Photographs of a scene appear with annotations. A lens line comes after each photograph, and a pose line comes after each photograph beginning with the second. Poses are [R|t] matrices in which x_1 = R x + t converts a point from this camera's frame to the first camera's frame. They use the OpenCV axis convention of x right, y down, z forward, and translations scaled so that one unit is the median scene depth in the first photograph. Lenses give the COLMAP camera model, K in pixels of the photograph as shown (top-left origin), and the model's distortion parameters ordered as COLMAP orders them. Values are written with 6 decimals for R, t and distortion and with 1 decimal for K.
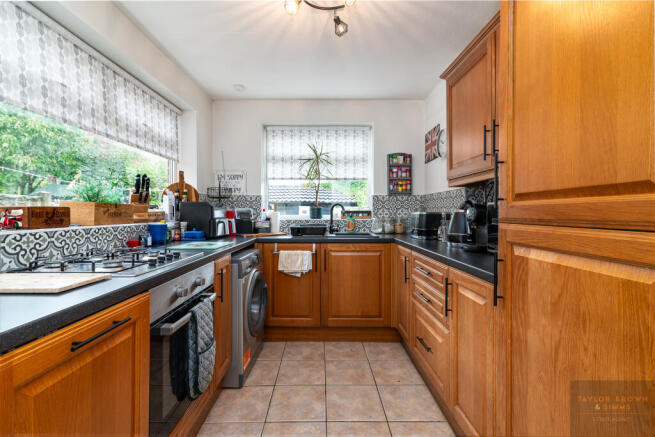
lens RADIAL K [[301.9, 0, 344.1], [0, 301.9, 213.2], [0, 0, 1]] dist [0.016326, 0.000312]
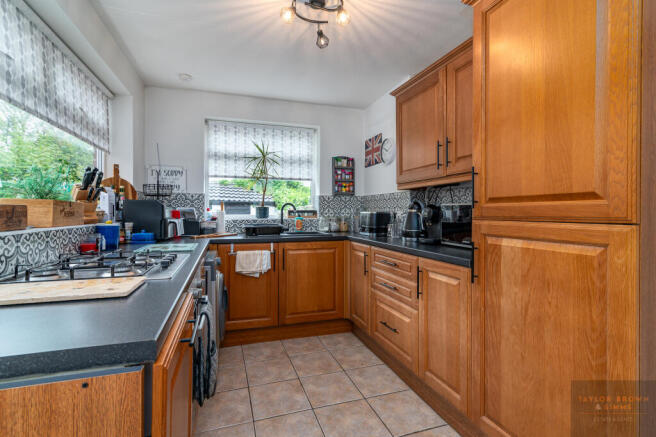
lens RADIAL K [[302.4, 0, 345.8], [0, 302.4, 210.8], [0, 0, 1]] dist [0.016326, 0.000312]
pose [[0.952994, 0.001130, 0.302987, -0.224585], [0.000975, 0.999976, -0.006797, 0.001167], [-0.302988, 0.006773, 0.952970, -0.043050]]
